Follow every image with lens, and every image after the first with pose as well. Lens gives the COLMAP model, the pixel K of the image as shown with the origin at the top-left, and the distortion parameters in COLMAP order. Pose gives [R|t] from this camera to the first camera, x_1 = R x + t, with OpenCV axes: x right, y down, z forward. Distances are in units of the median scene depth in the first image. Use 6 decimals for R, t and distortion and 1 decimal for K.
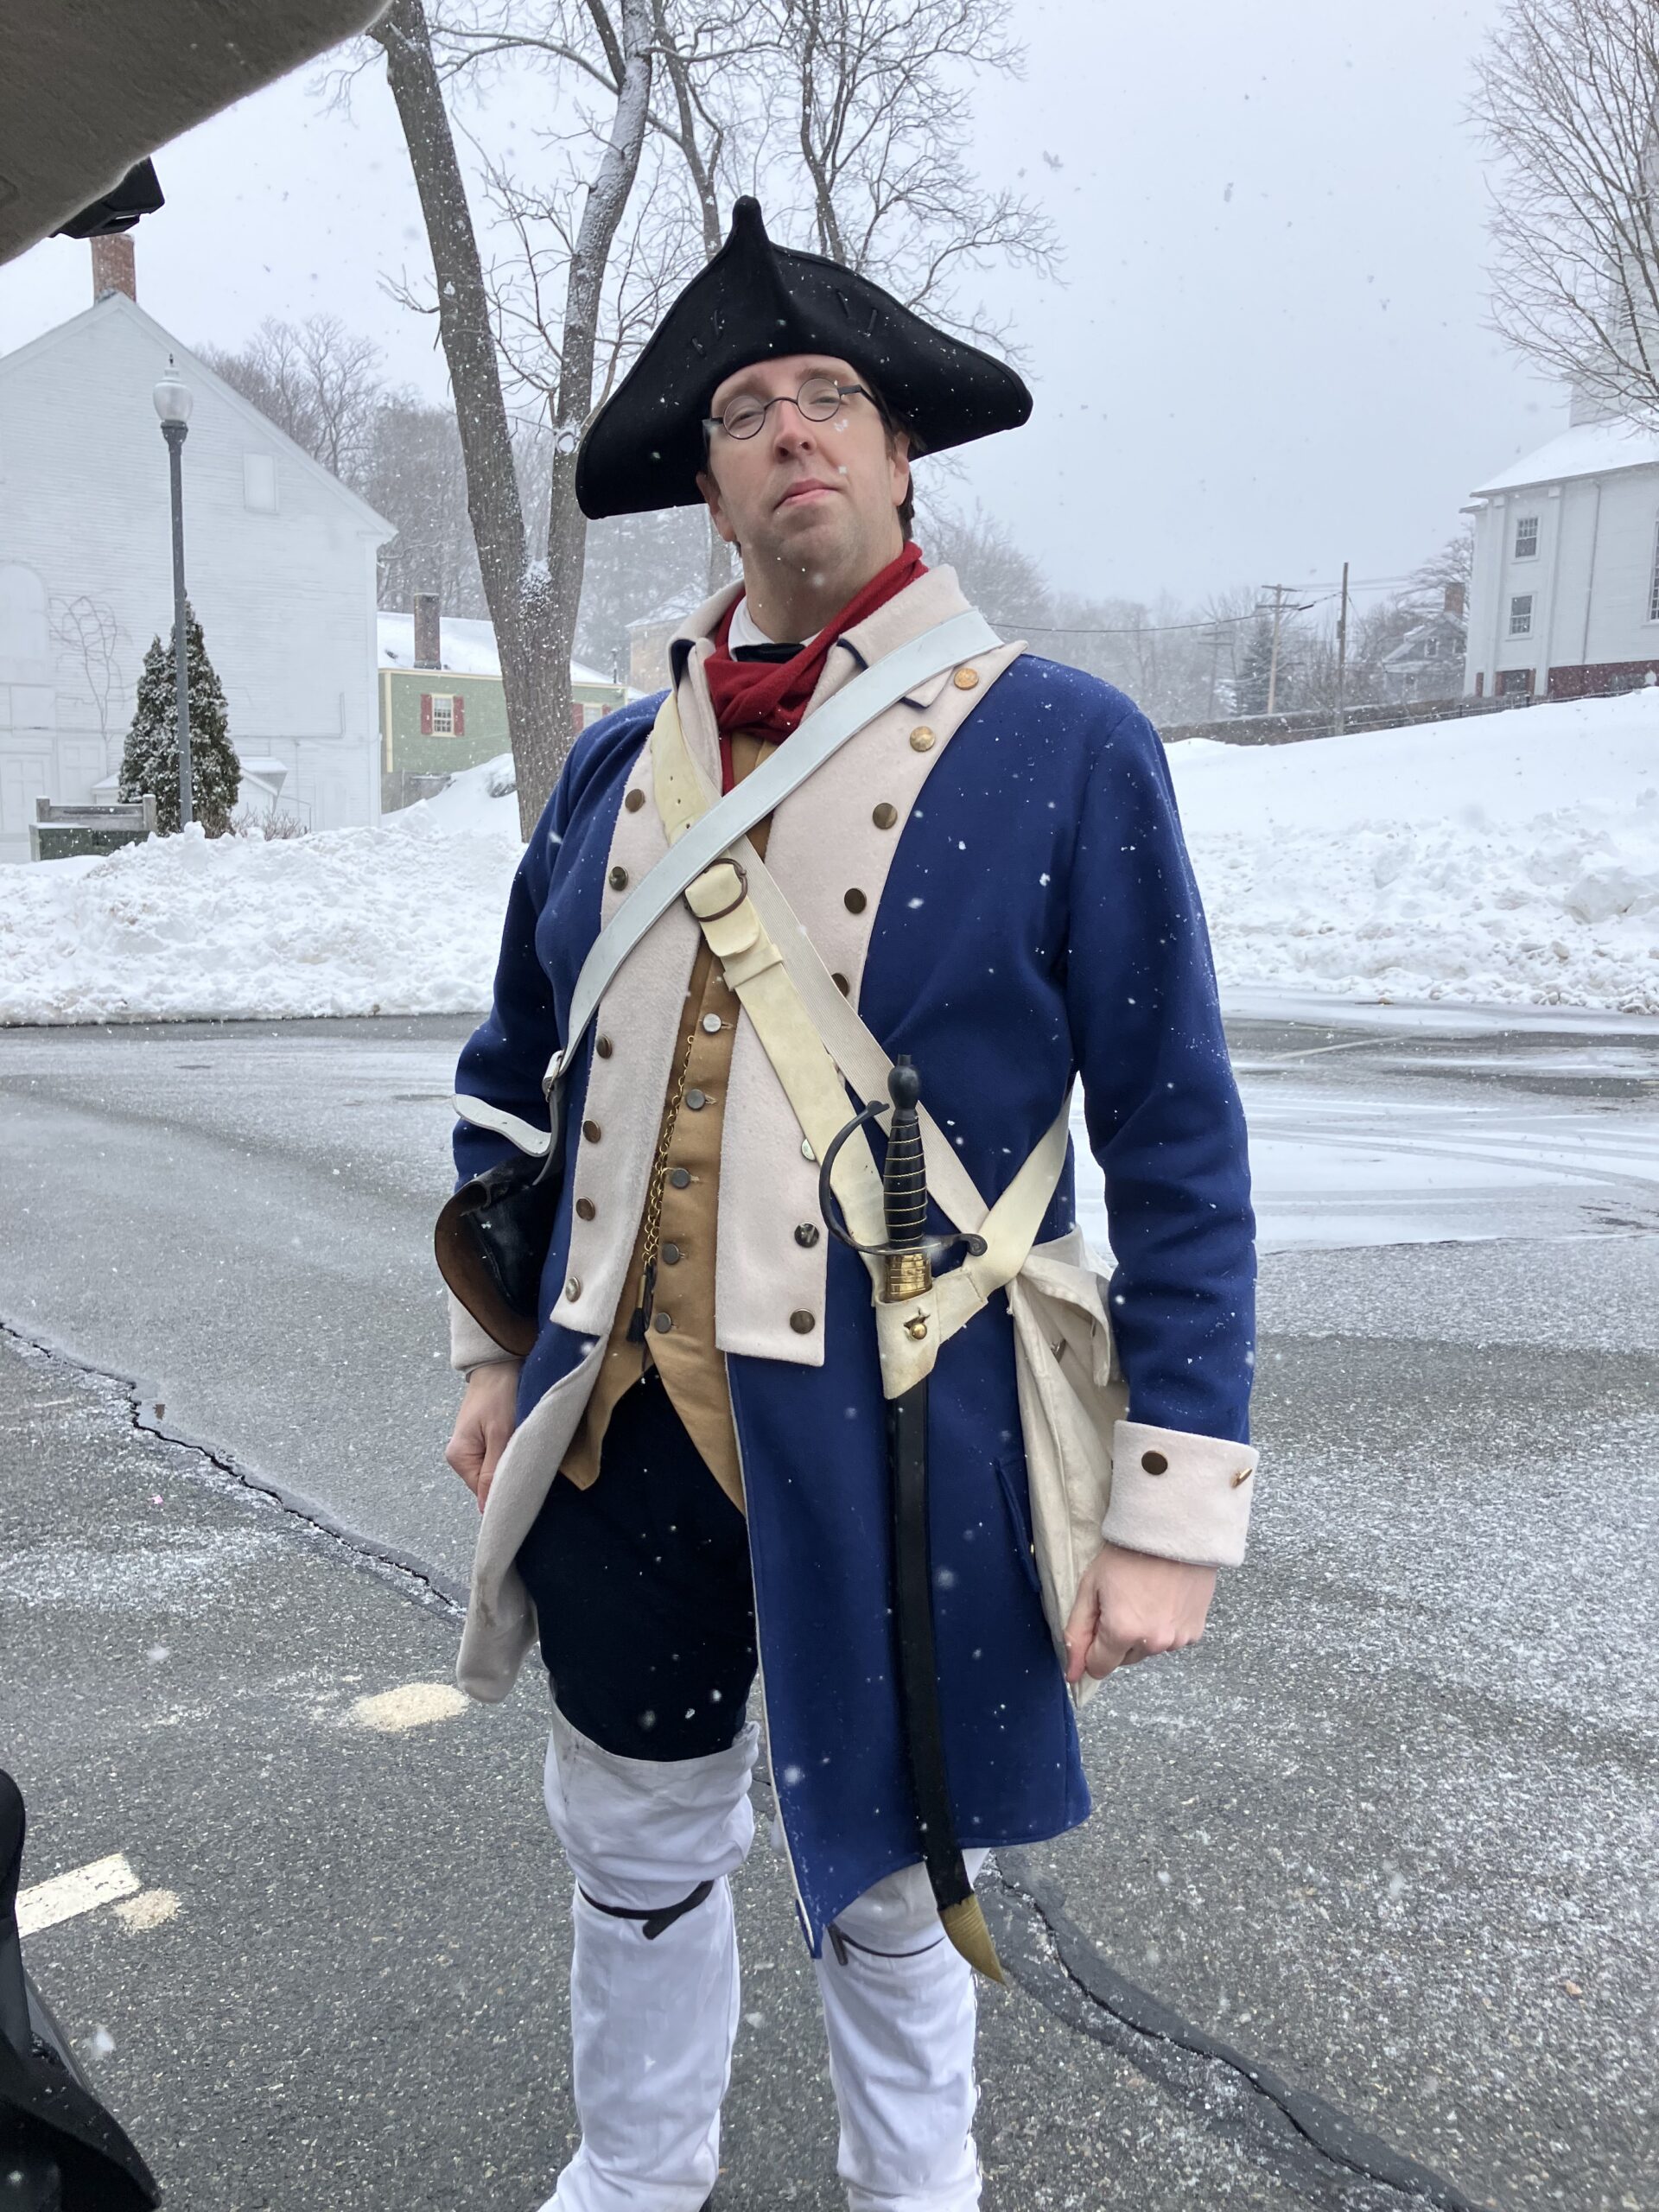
lens RADIAL K [[1780.1, 0, 816.5], [0, 1780.1, 1061.5], [0, 0, 1]] dist [0.016465, -0.009693]
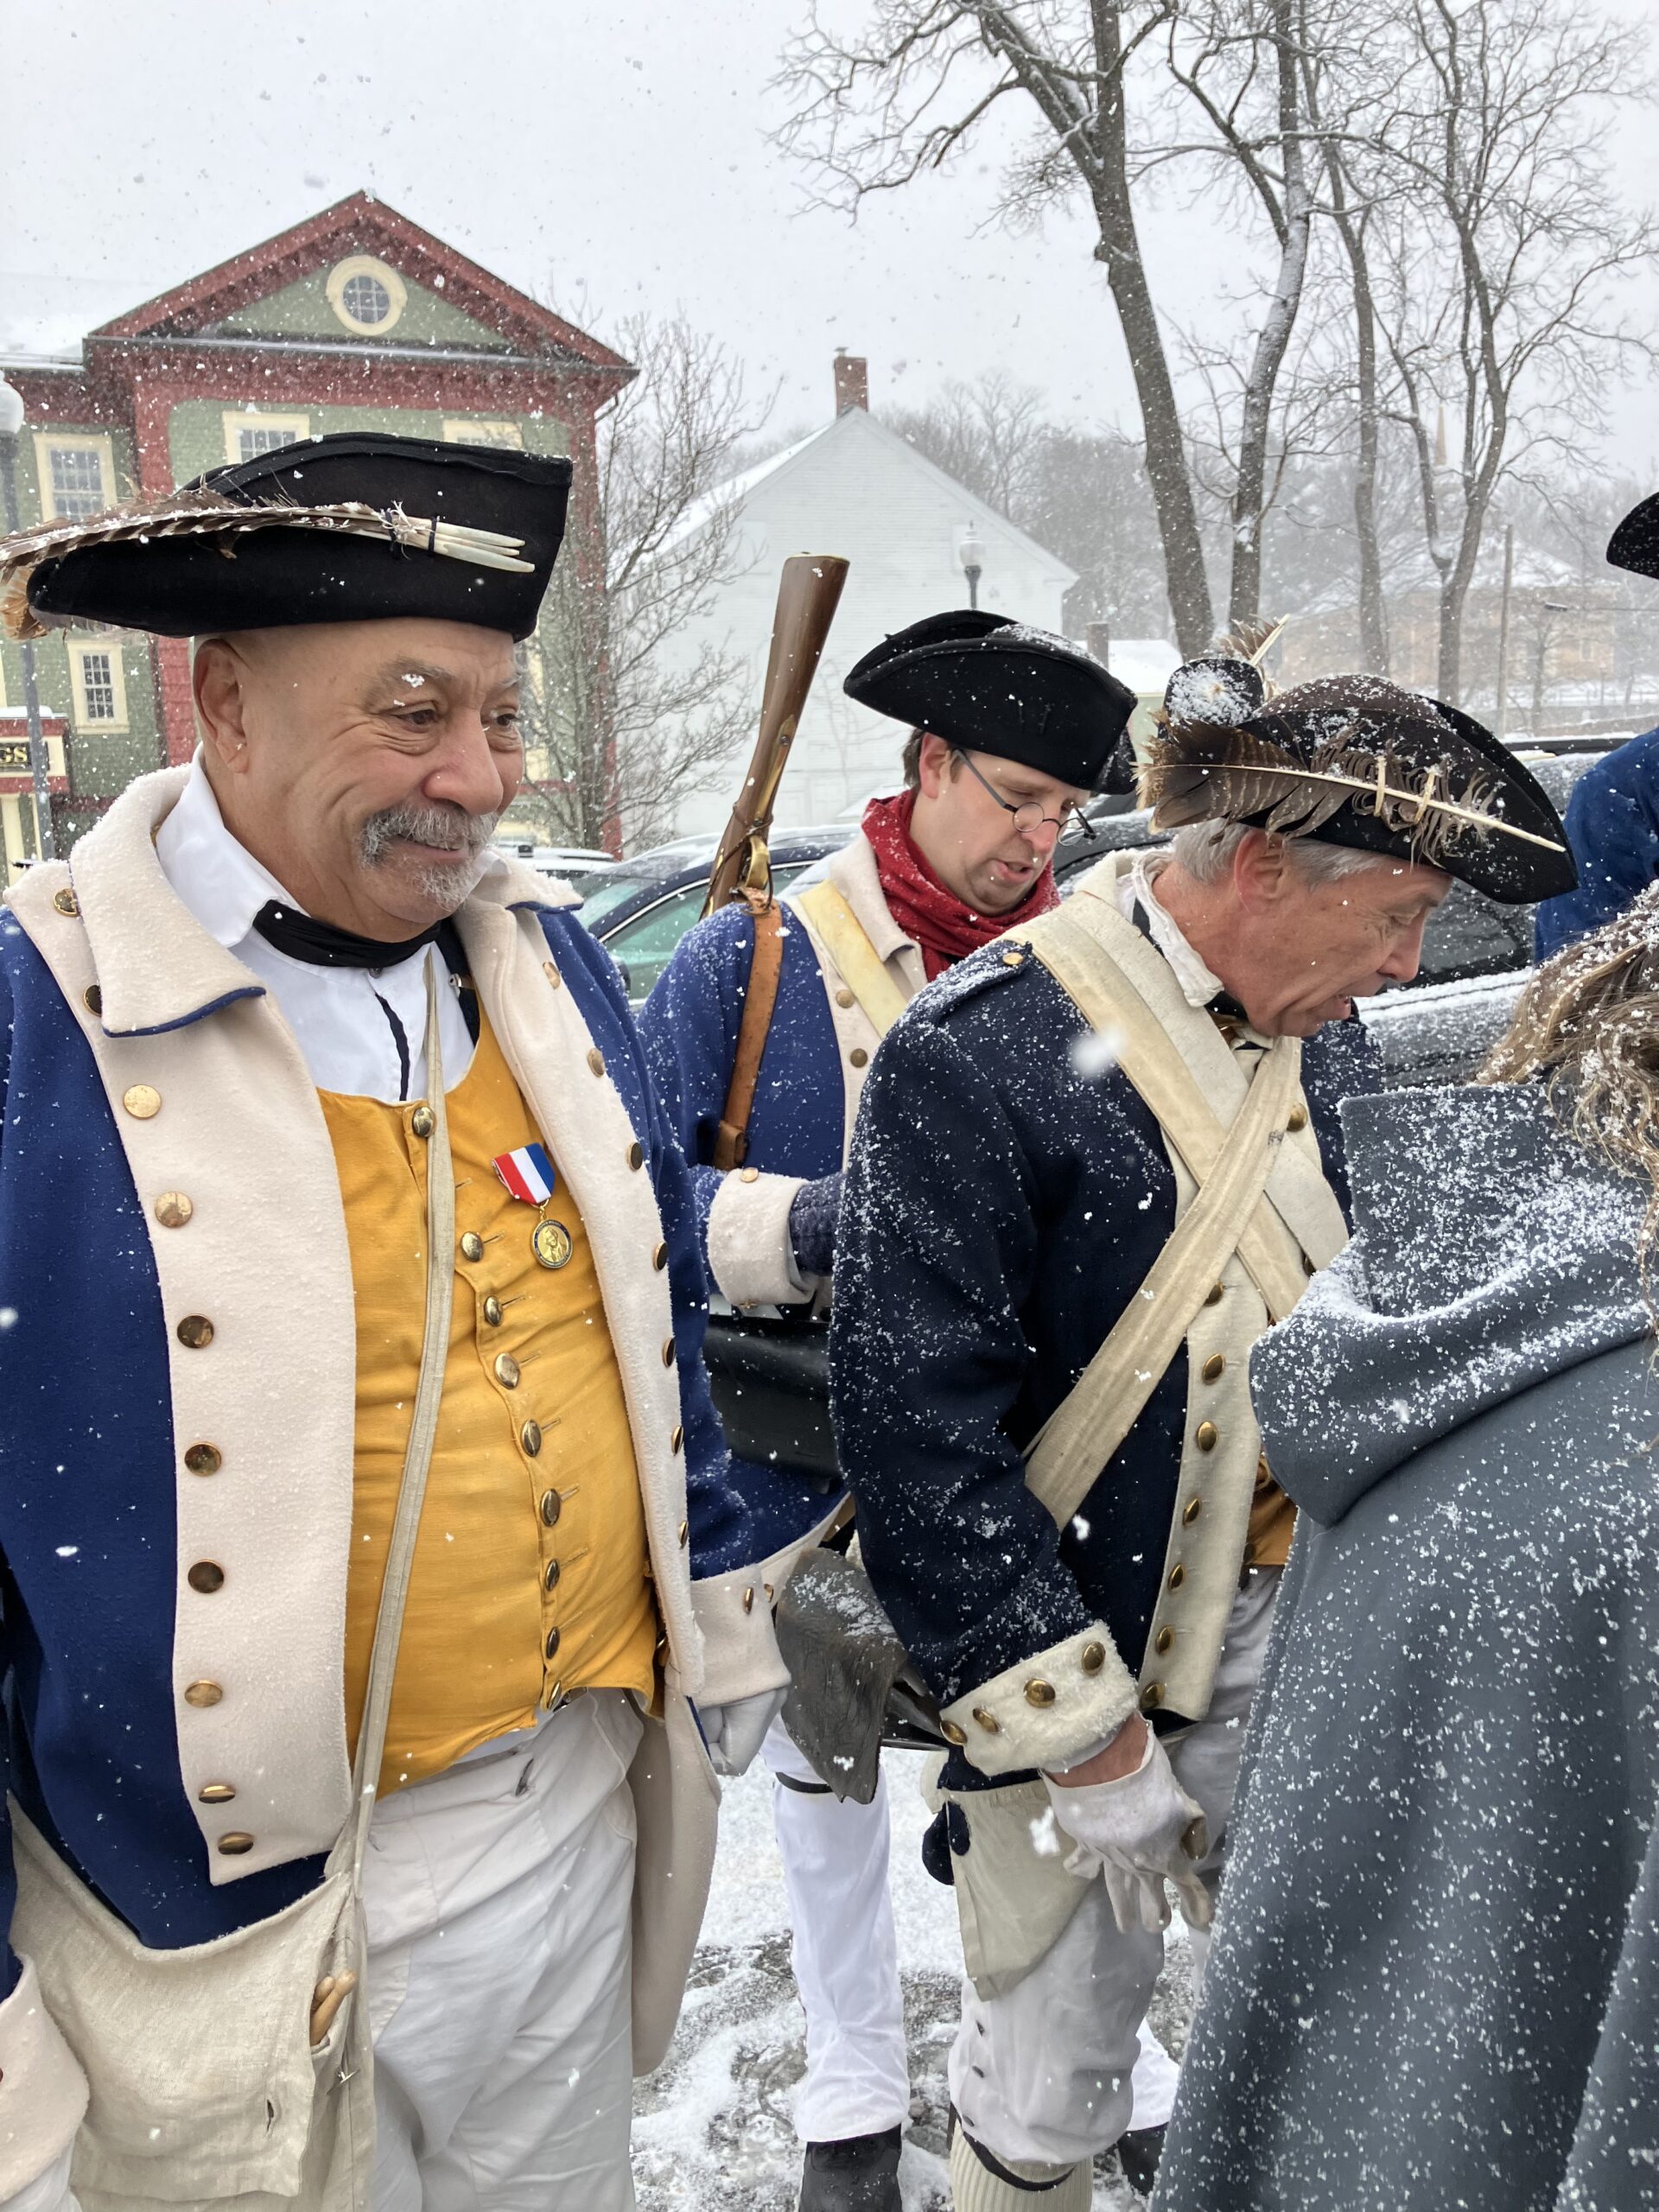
lens RADIAL K [[1780.1, 0, 836.0], [0, 1780.1, 1090.8], [0, 0, 1]] dist [0.016465, -0.009693]
pose [[0.939521, -0.003865, -0.342470, 0.013736], [0.009677, 0.999837, 0.015265, 0.019838], [0.342355, -0.017656, 0.939405, -0.178823]]
